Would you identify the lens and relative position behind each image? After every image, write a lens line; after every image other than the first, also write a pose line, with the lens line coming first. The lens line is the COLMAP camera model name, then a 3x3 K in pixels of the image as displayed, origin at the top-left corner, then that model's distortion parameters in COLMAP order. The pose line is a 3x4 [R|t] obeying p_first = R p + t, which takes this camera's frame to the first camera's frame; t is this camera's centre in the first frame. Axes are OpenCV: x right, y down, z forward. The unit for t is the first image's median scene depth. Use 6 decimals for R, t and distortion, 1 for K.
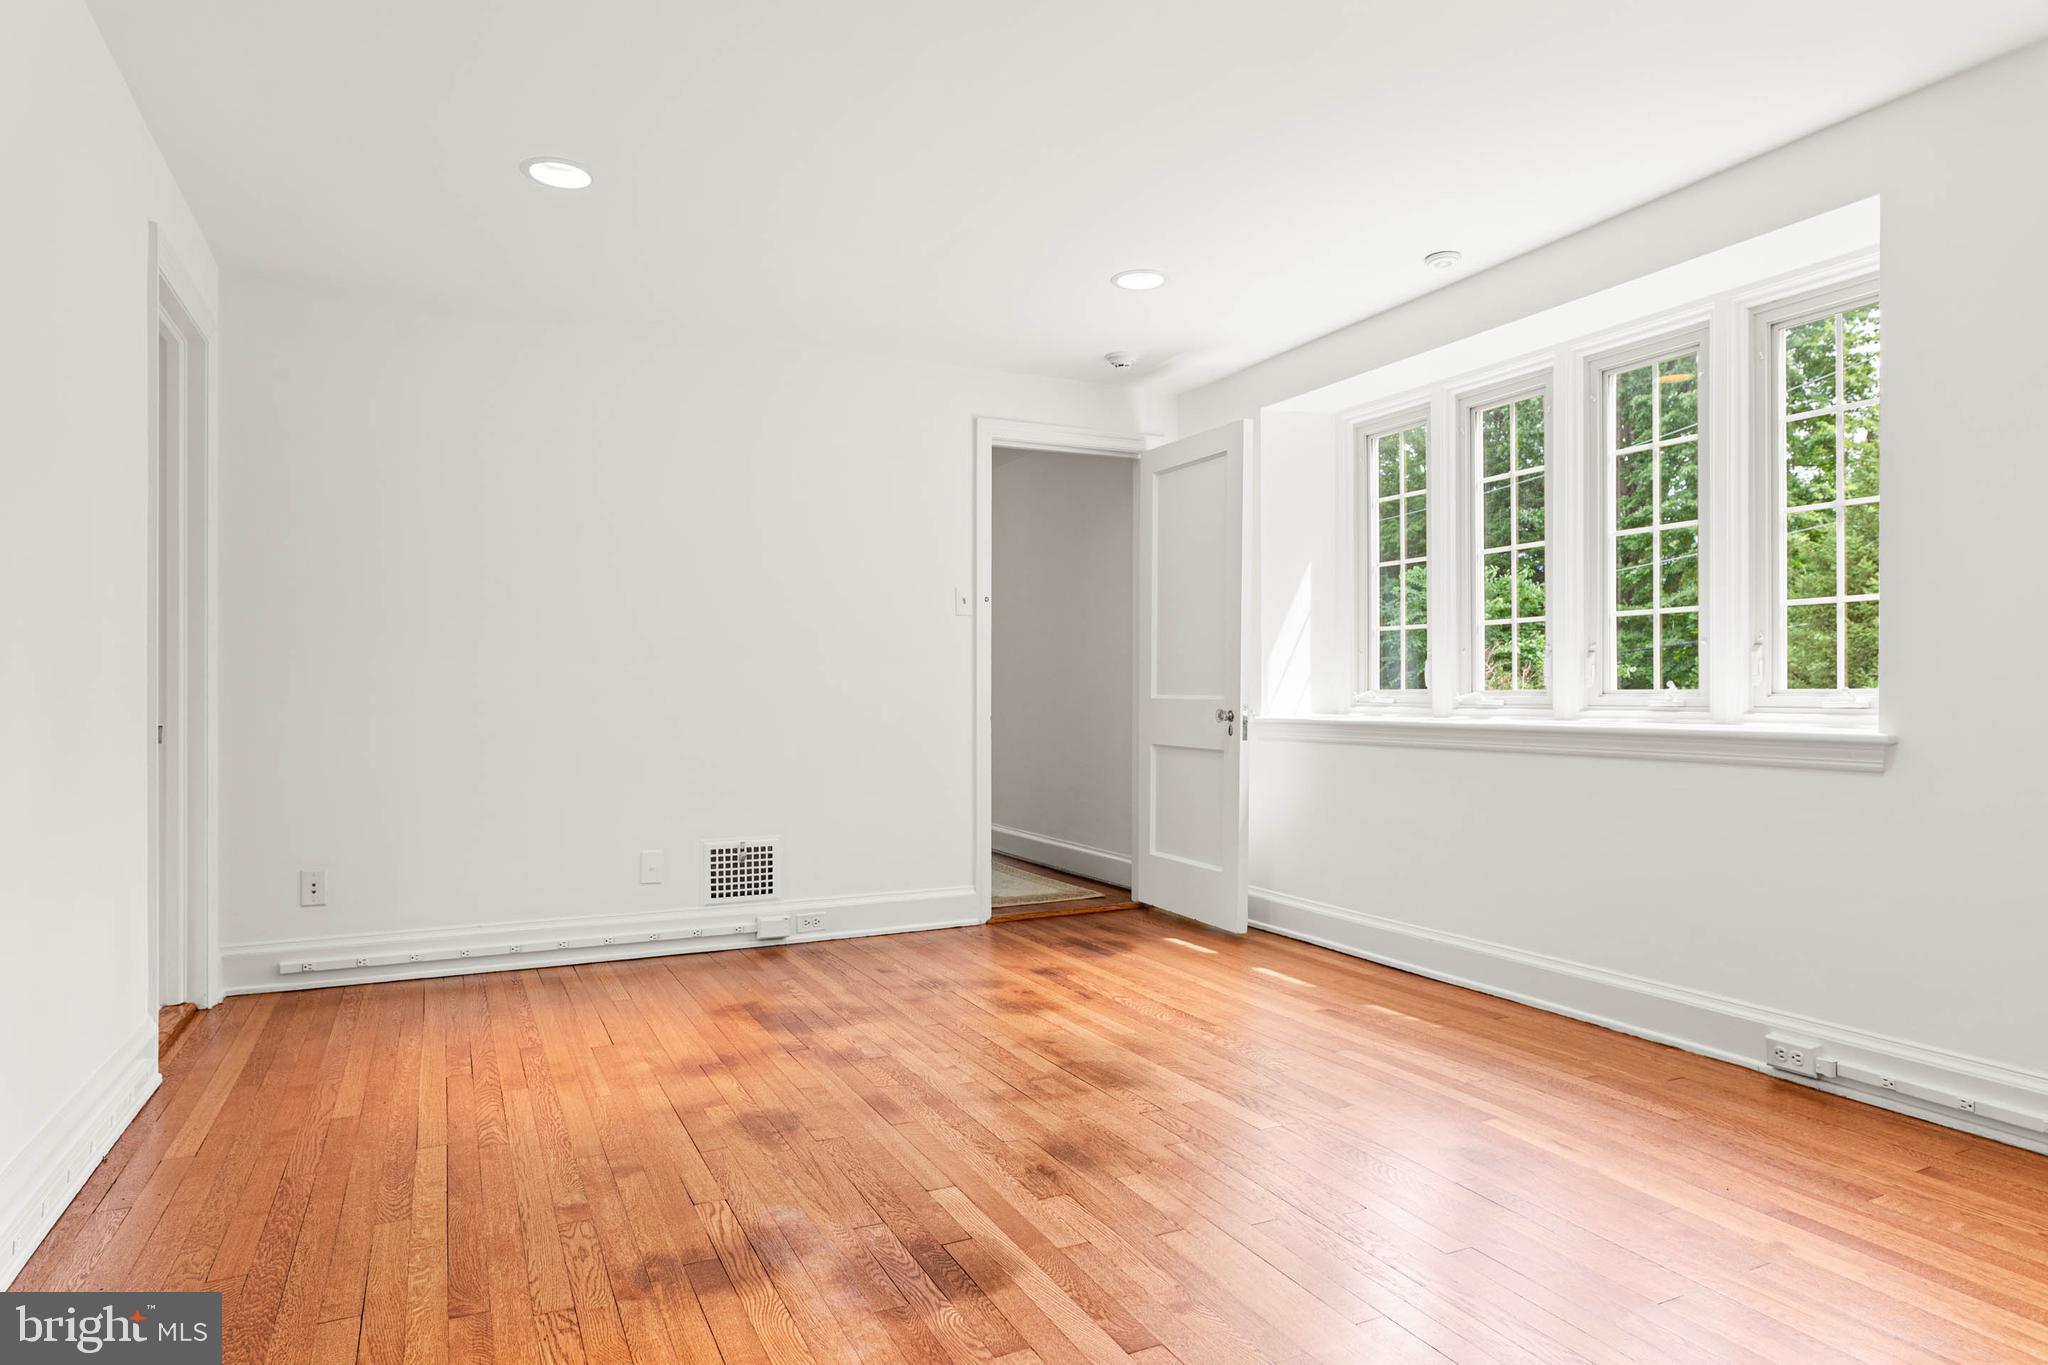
lens RADIAL K [[1196.3, 0, 1027.1], [0, 1196.3, 685.6], [0, 0, 1]] dist [-0.005318, 0.000302]
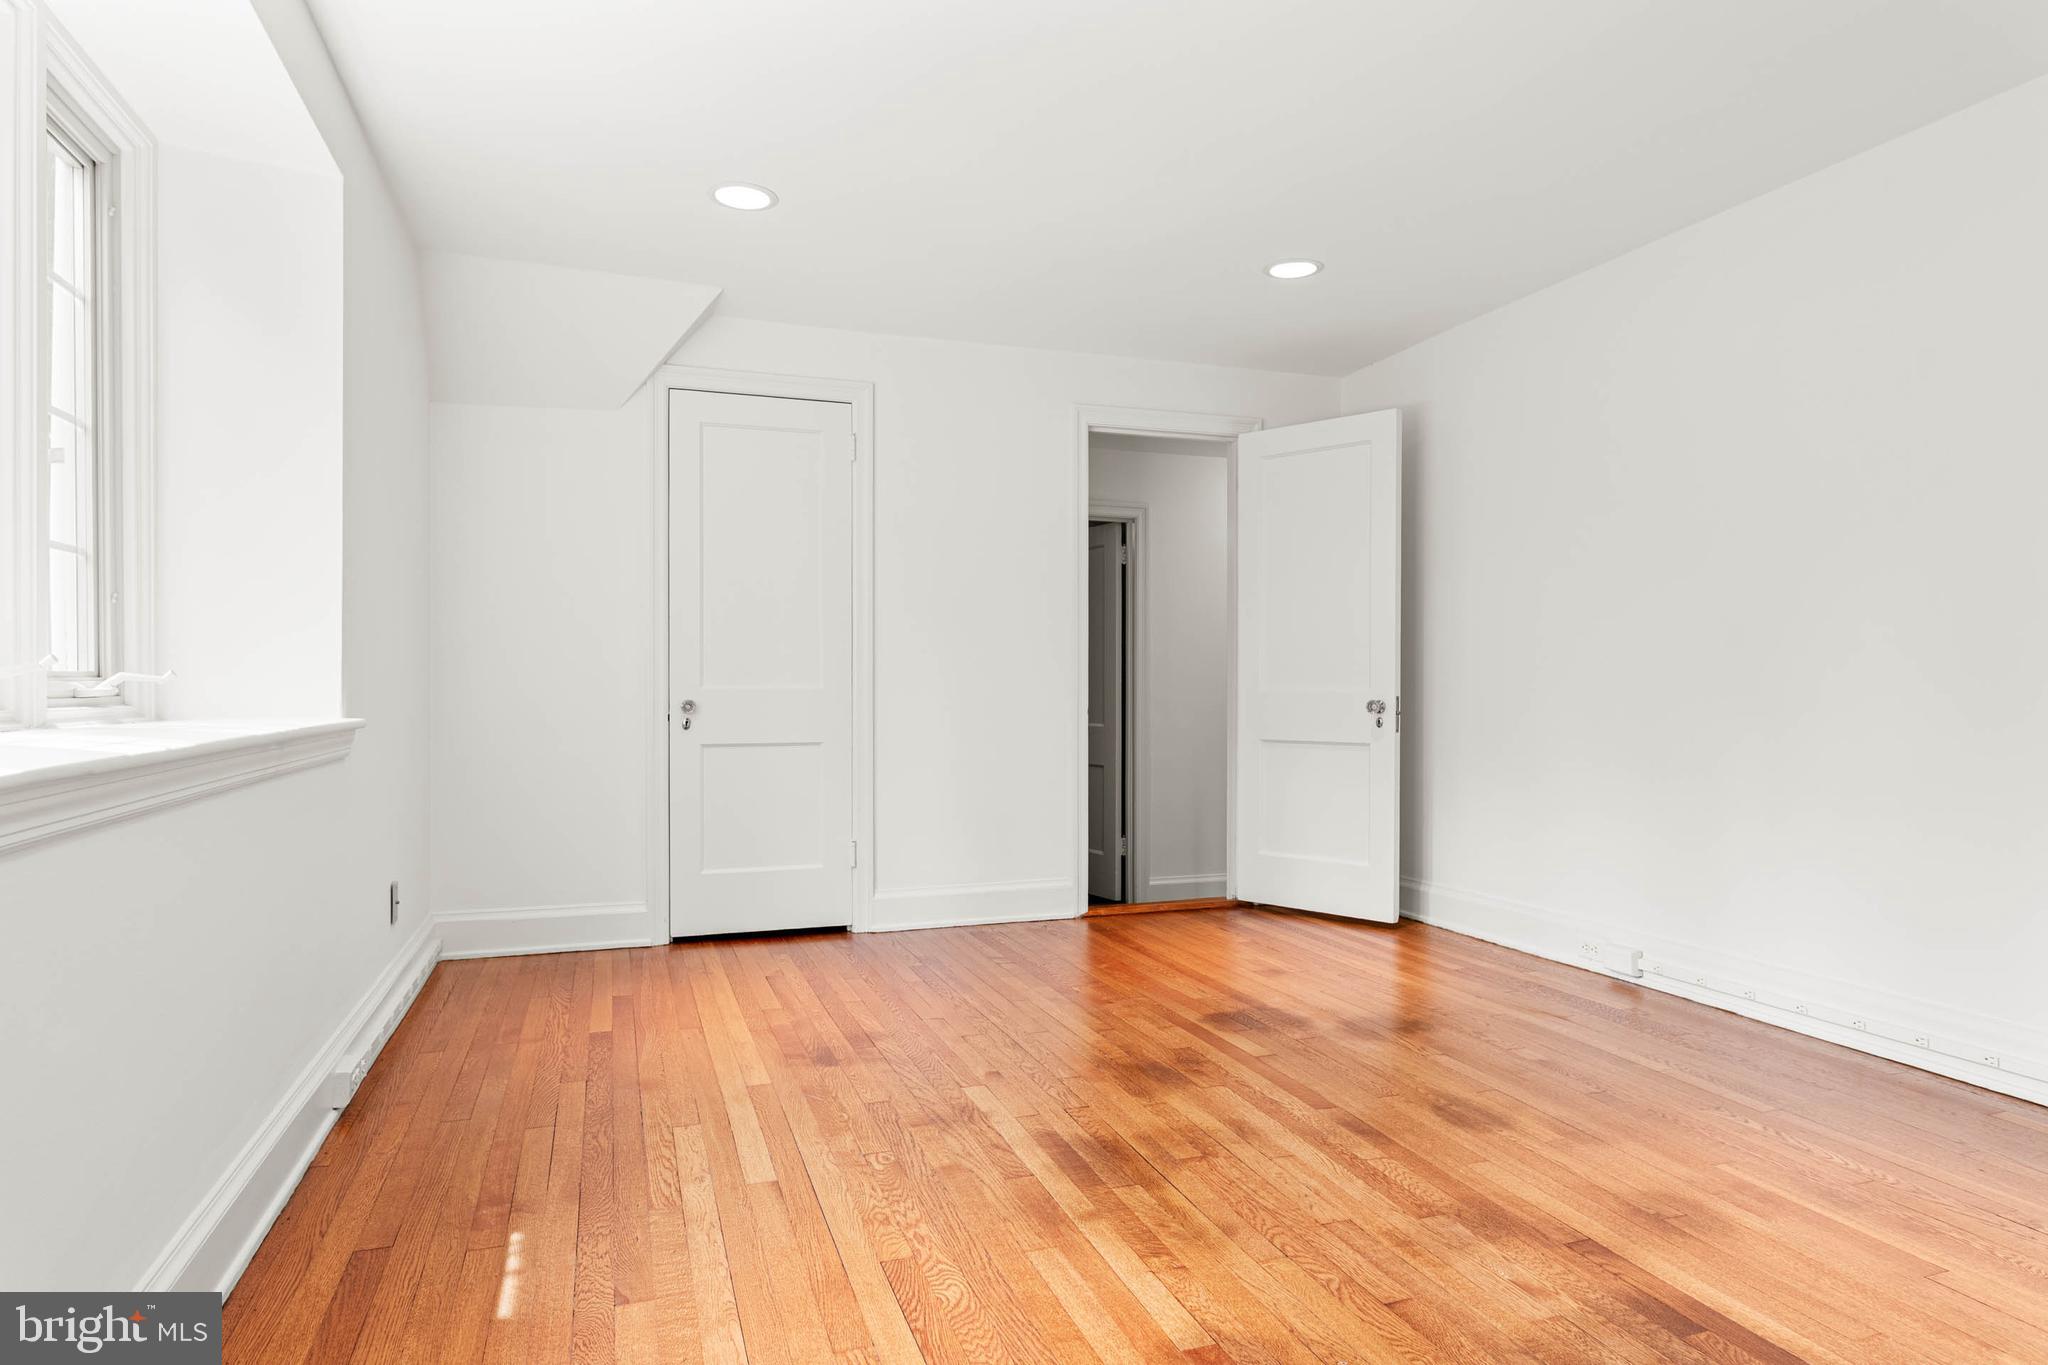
lens RADIAL K [[1196.3, 0, 1017.7], [0, 1196.3, 688.3], [0, 0, 1]] dist [-0.005318, 0.000302]
pose [[-0.992115, -0.002011, 0.125313, 0.028552], [-0.001935, 0.999998, 0.000728, 0.011916], [-0.125315, 0.000480, -0.992117, 1.914713]]
